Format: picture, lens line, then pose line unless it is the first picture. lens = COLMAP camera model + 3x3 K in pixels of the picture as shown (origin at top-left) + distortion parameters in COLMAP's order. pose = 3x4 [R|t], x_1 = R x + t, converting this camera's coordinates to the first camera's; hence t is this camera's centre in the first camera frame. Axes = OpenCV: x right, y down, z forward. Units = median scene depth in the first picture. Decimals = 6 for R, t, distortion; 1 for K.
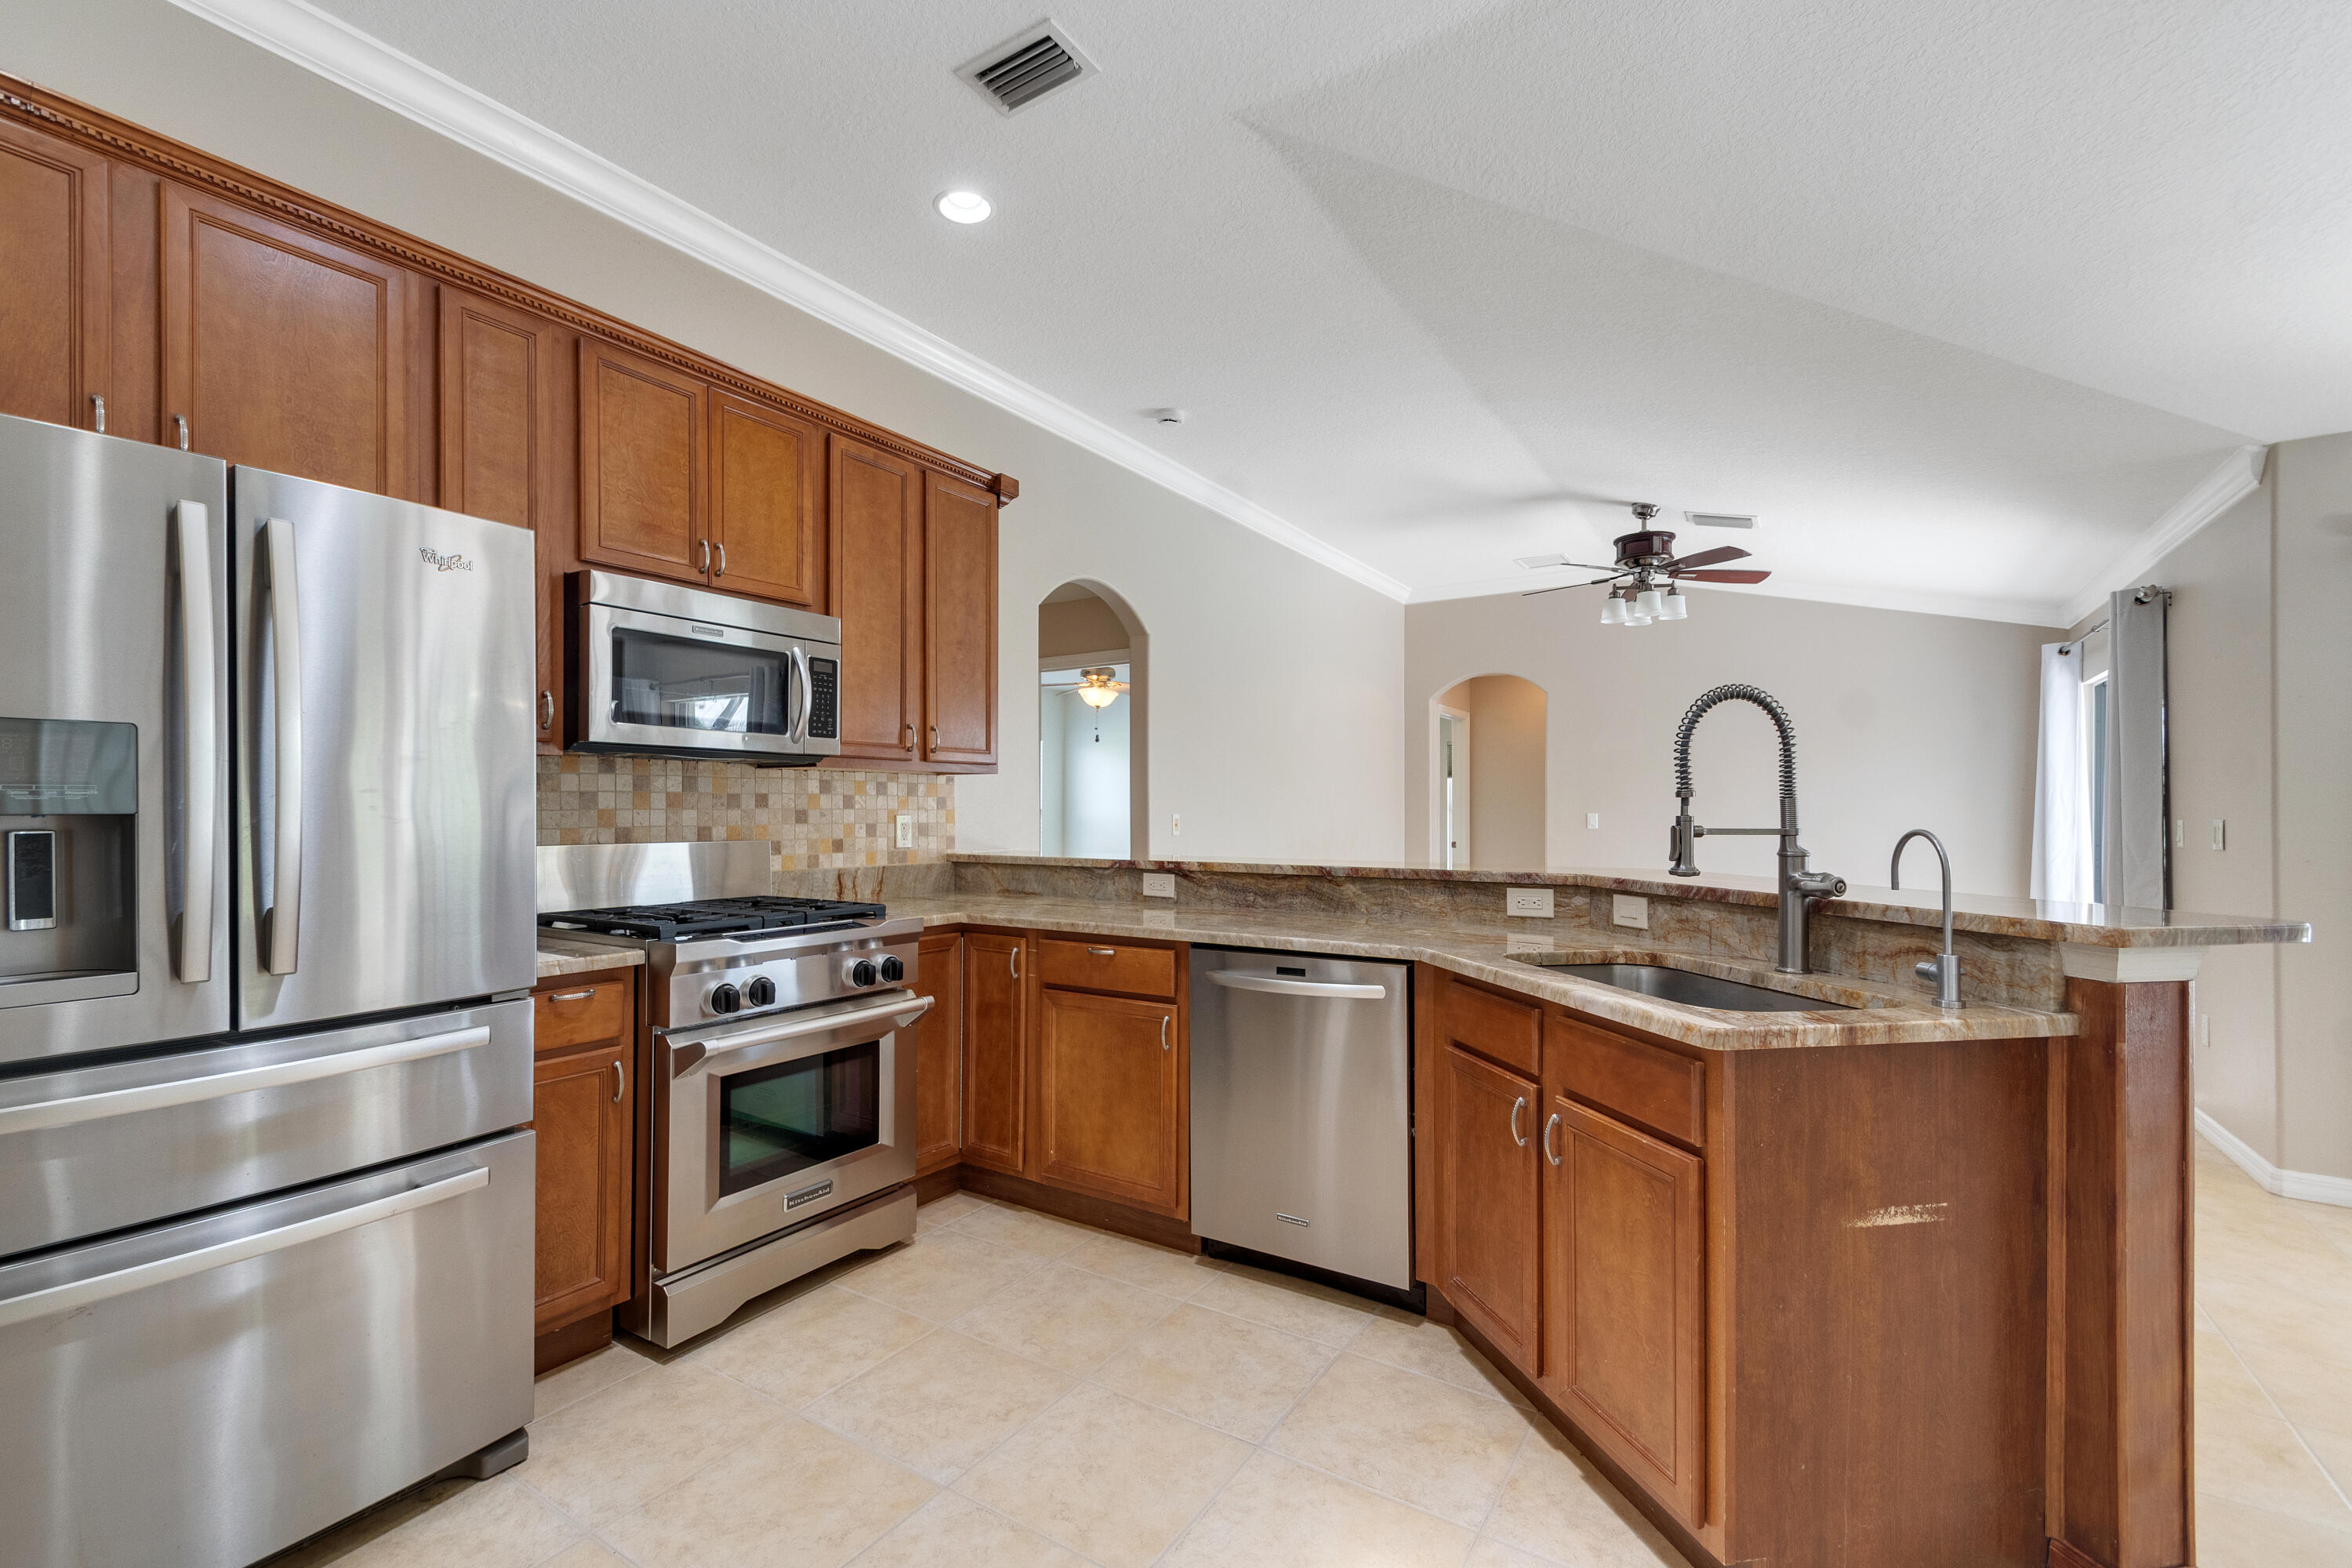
lens RADIAL K [[1015.4, 0, 1193.8], [0, 1015.4, 813.5], [0, 0, 1]] dist [0.040490, 0.000419]
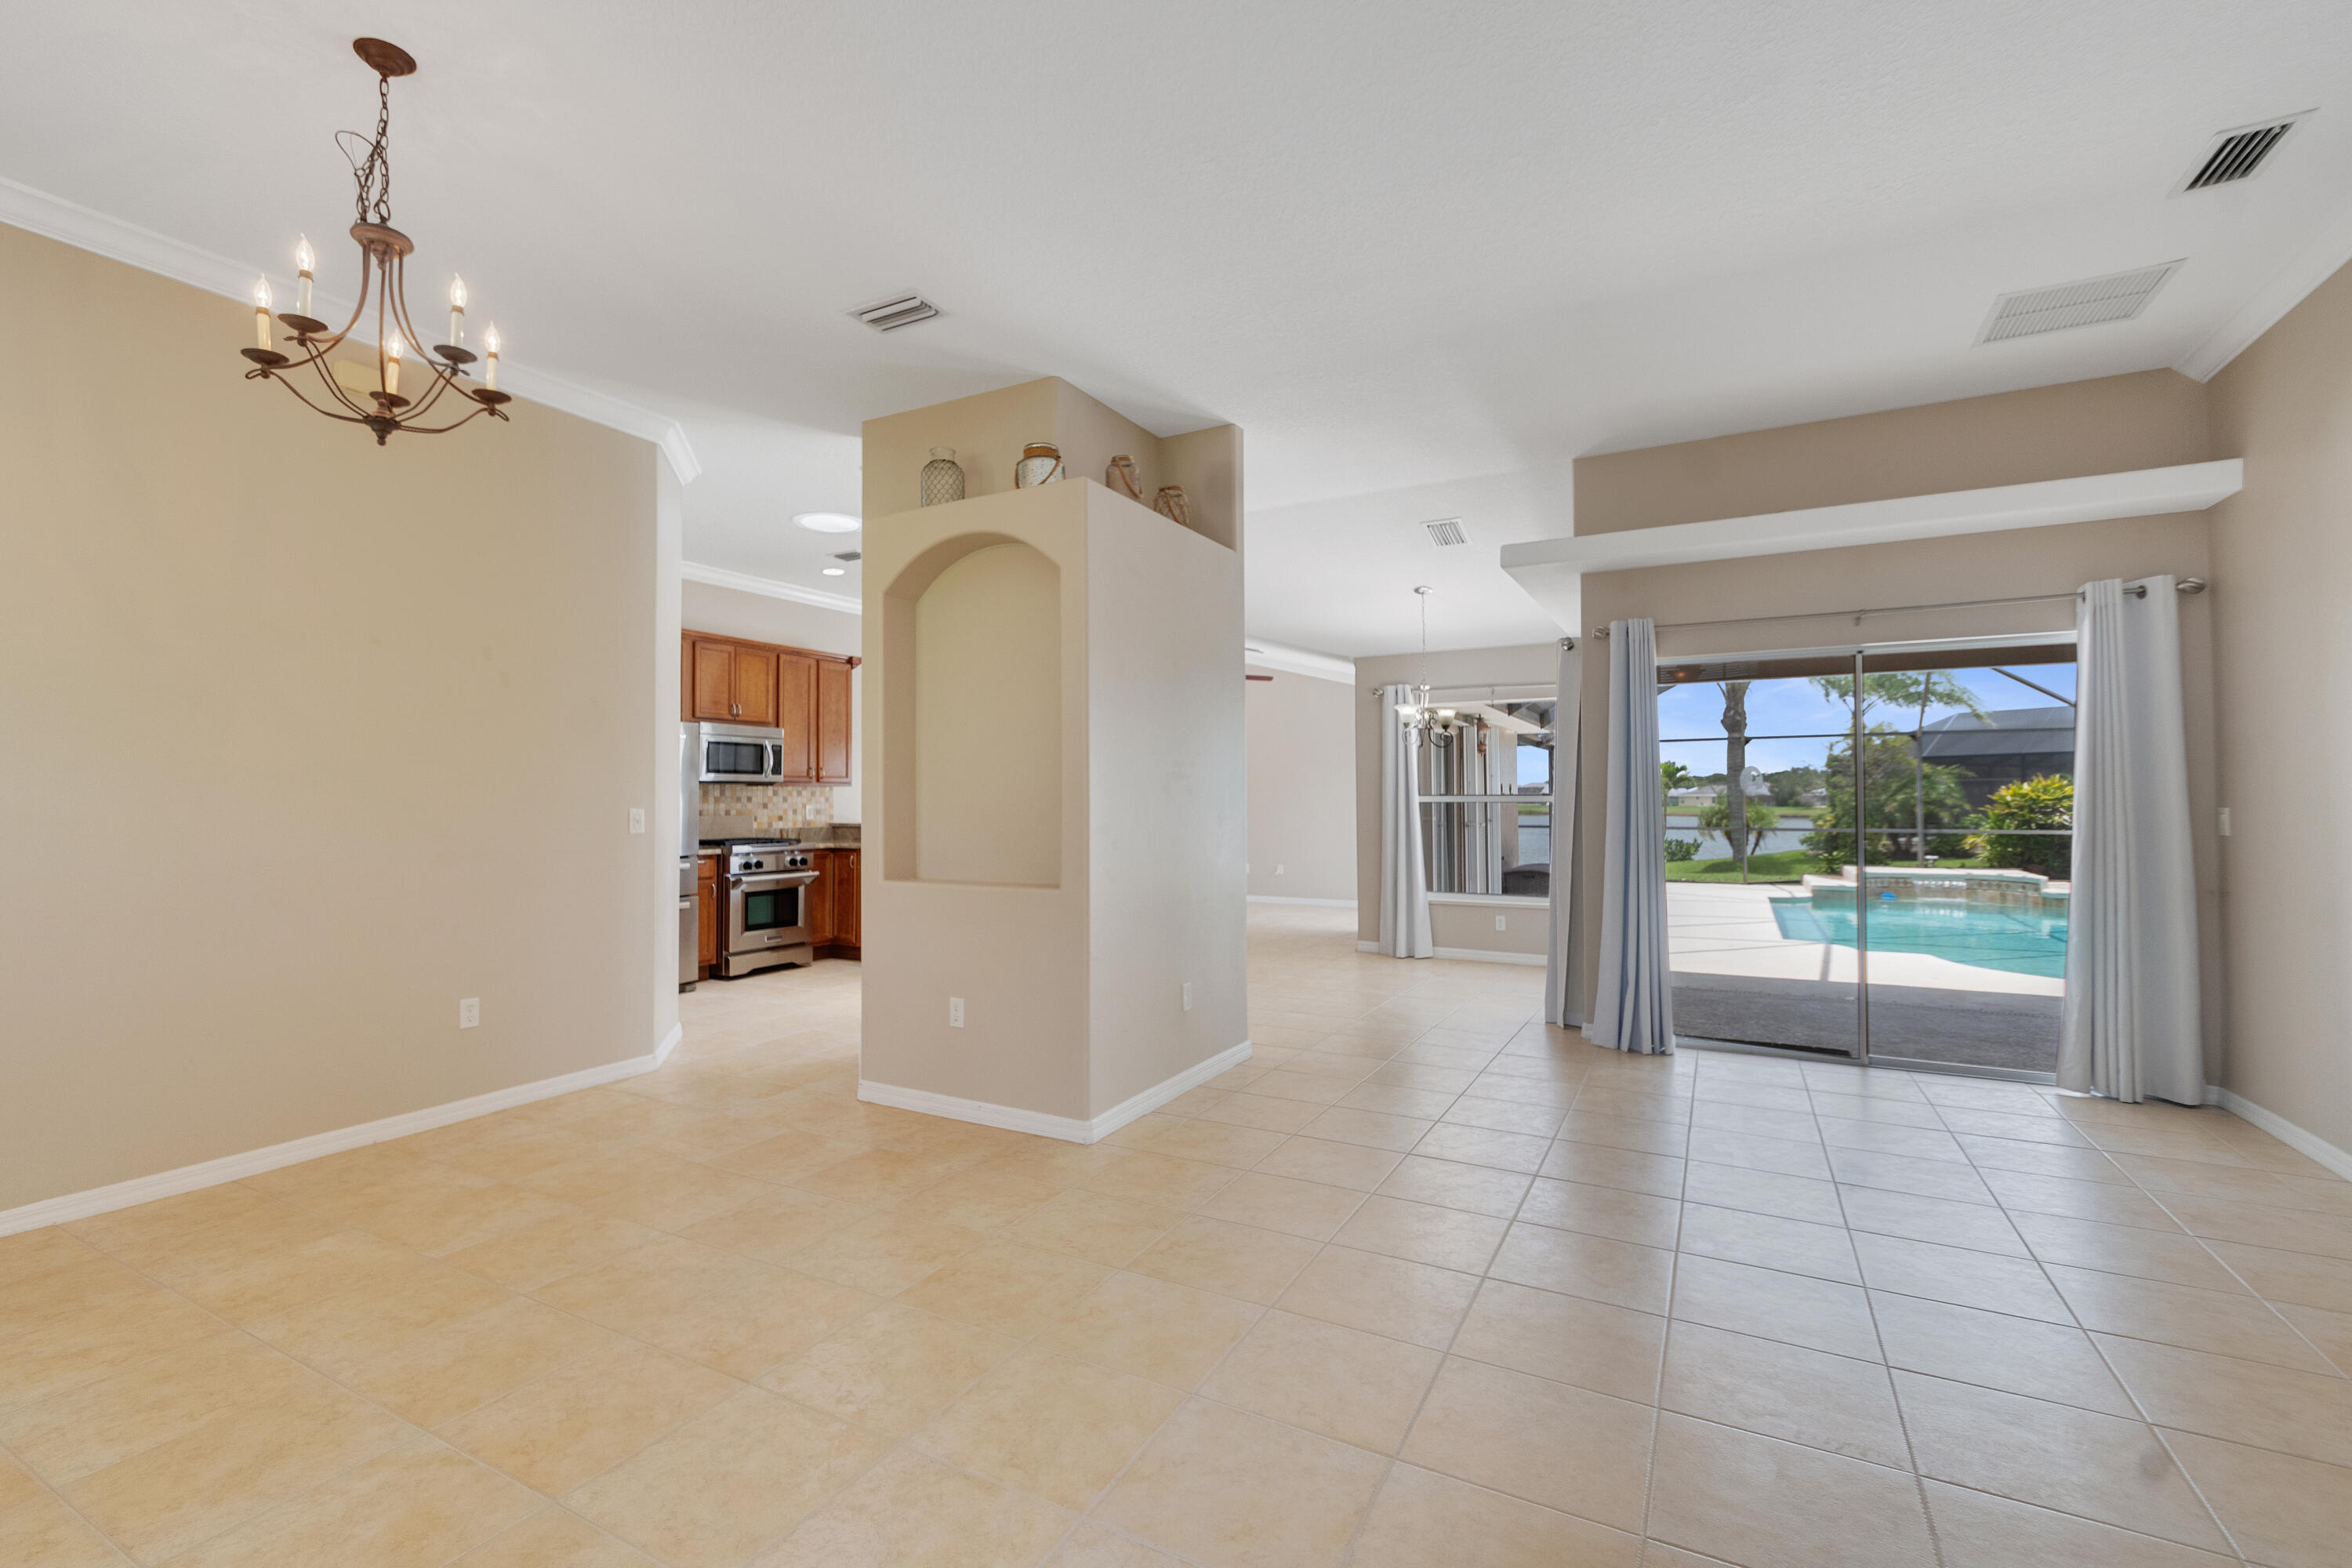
lens RADIAL K [[1015.4, 0, 1170.3], [0, 1015.4, 782.3], [0, 0, 1]] dist [0.040490, 0.000419]
pose [[0.998515, -0.005228, 0.054219, 0.475744], [0.006371, 0.999761, -0.020923, 0.004435], [-0.054096, 0.021237, 0.998310, -1.581115]]
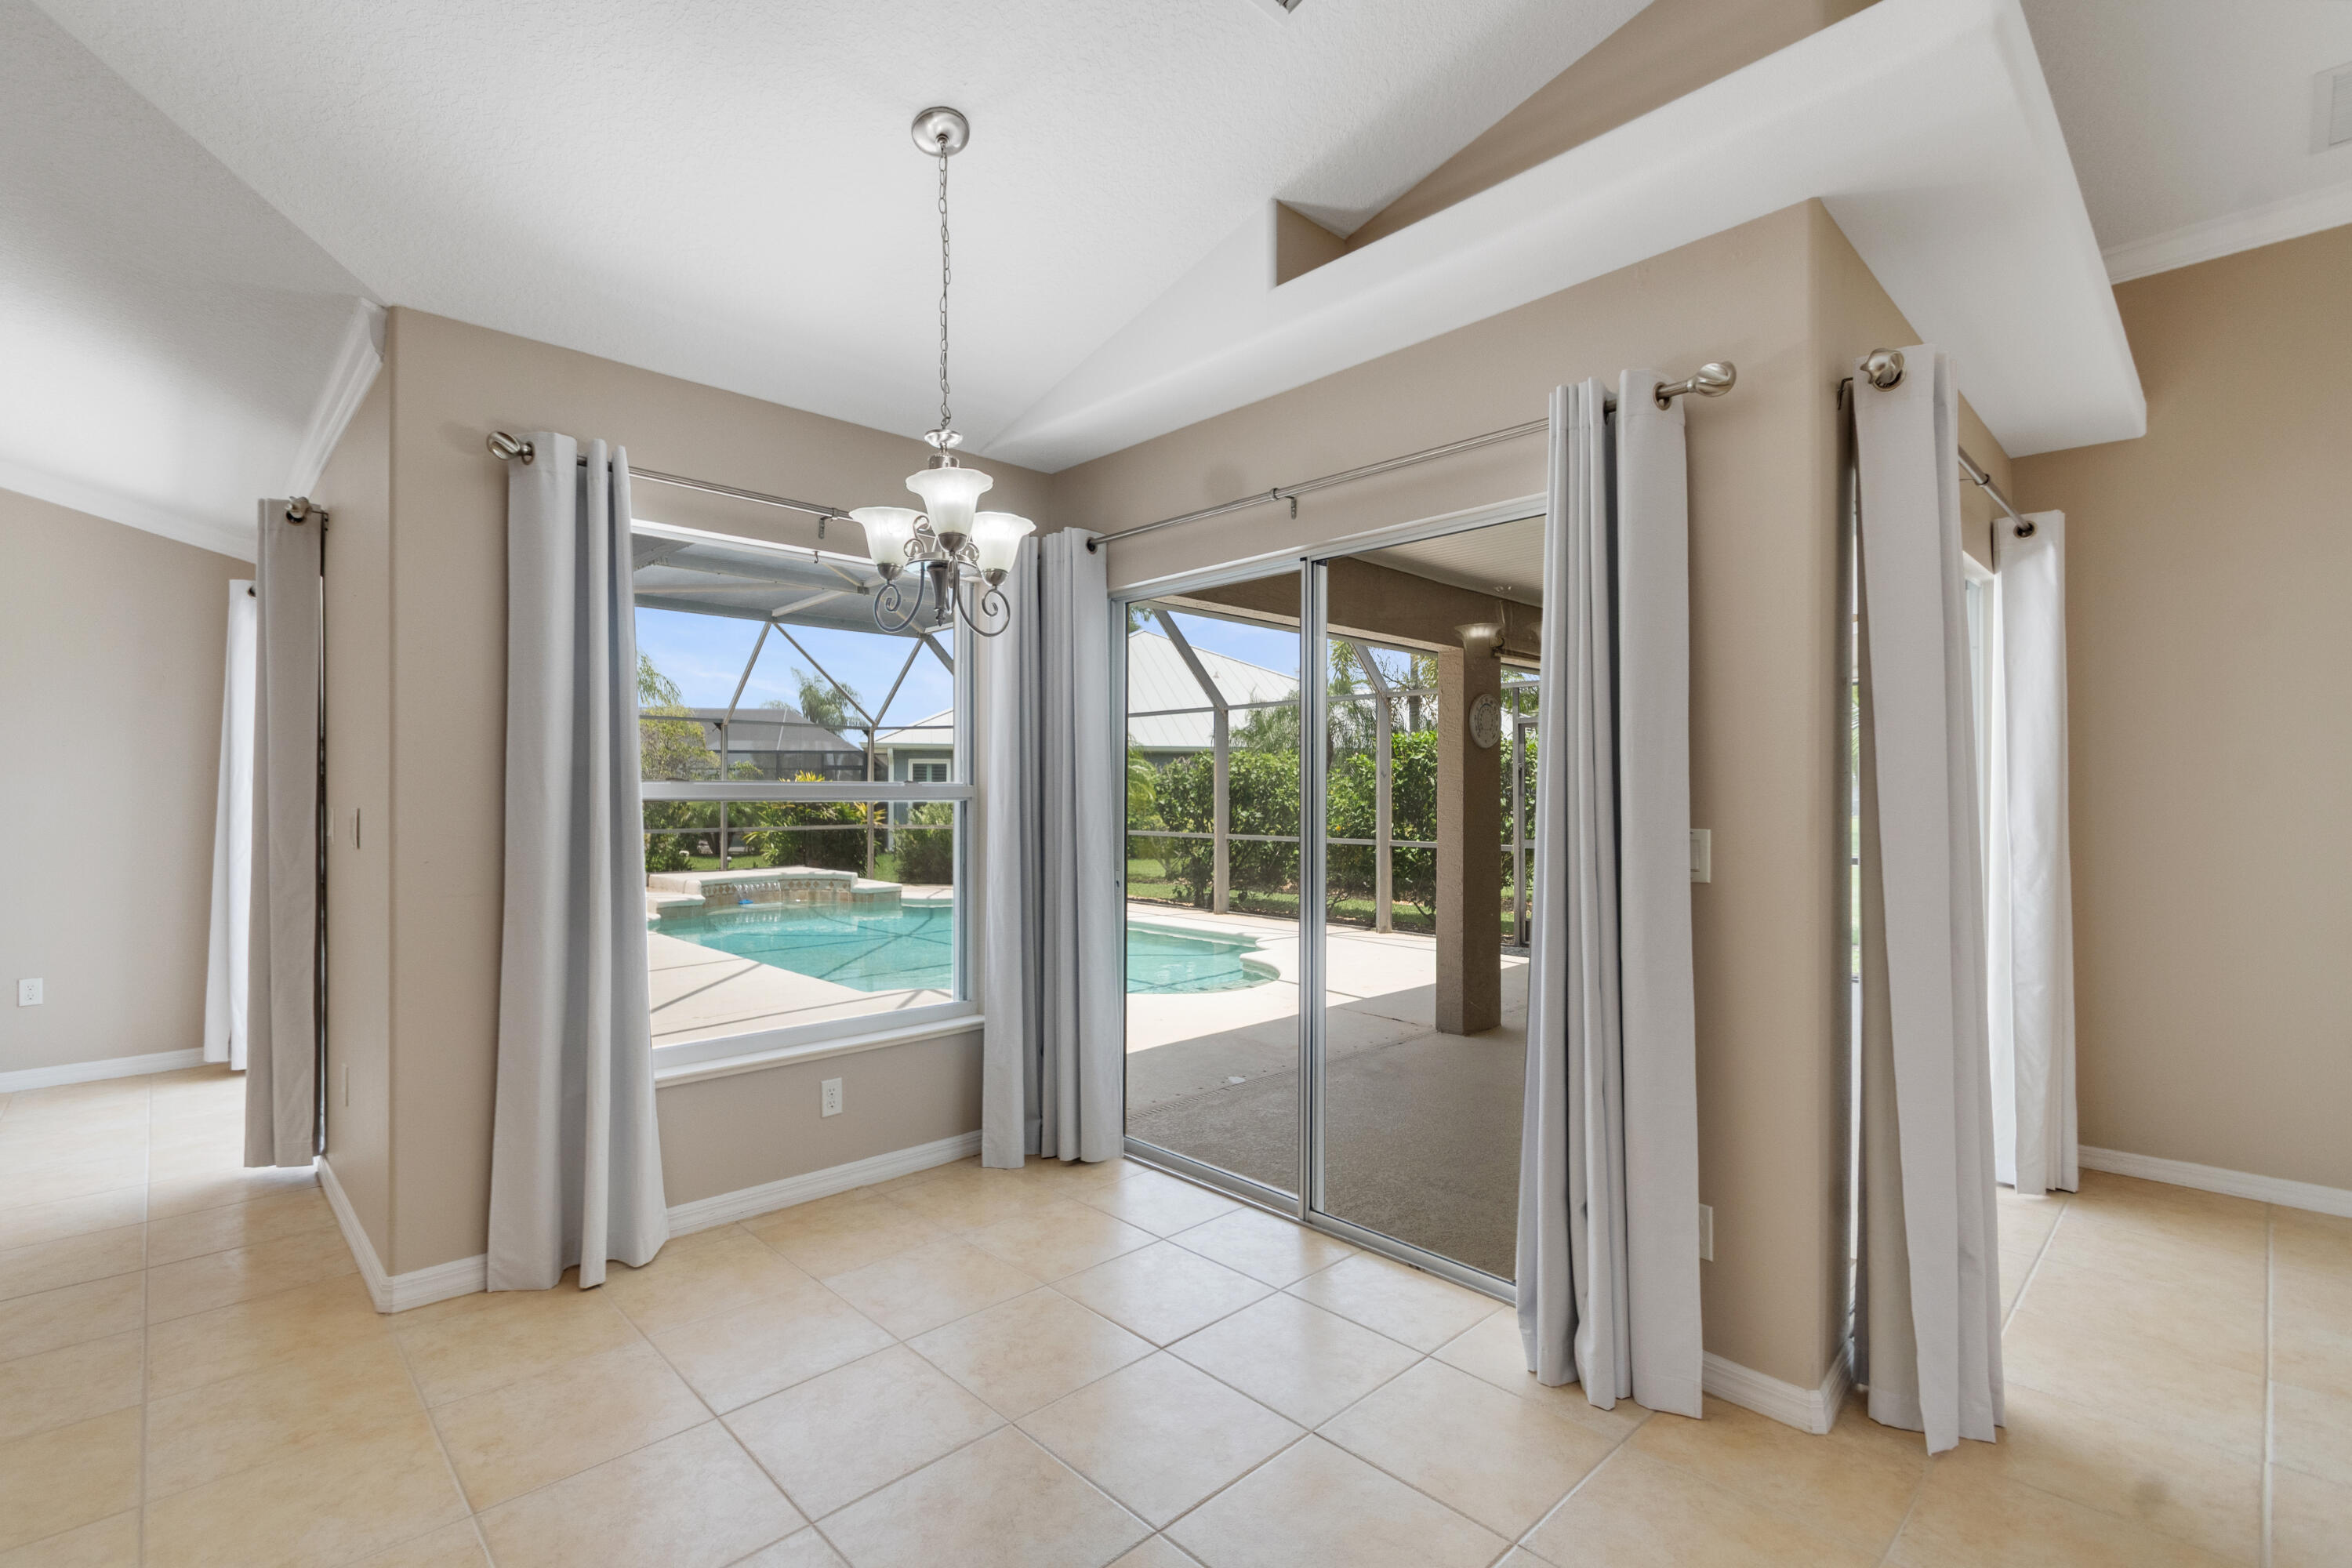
lens RADIAL K [[1015.4, 0, 1179.7], [0, 1015.4, 777.9], [0, 0, 1]] dist [0.040490, 0.000419]
pose [[0.199617, 0.015894, 0.979745, 0.445934], [-0.008370, 0.999860, -0.014515, -0.015711], [-0.979838, -0.005303, 0.199722, 0.339728]]
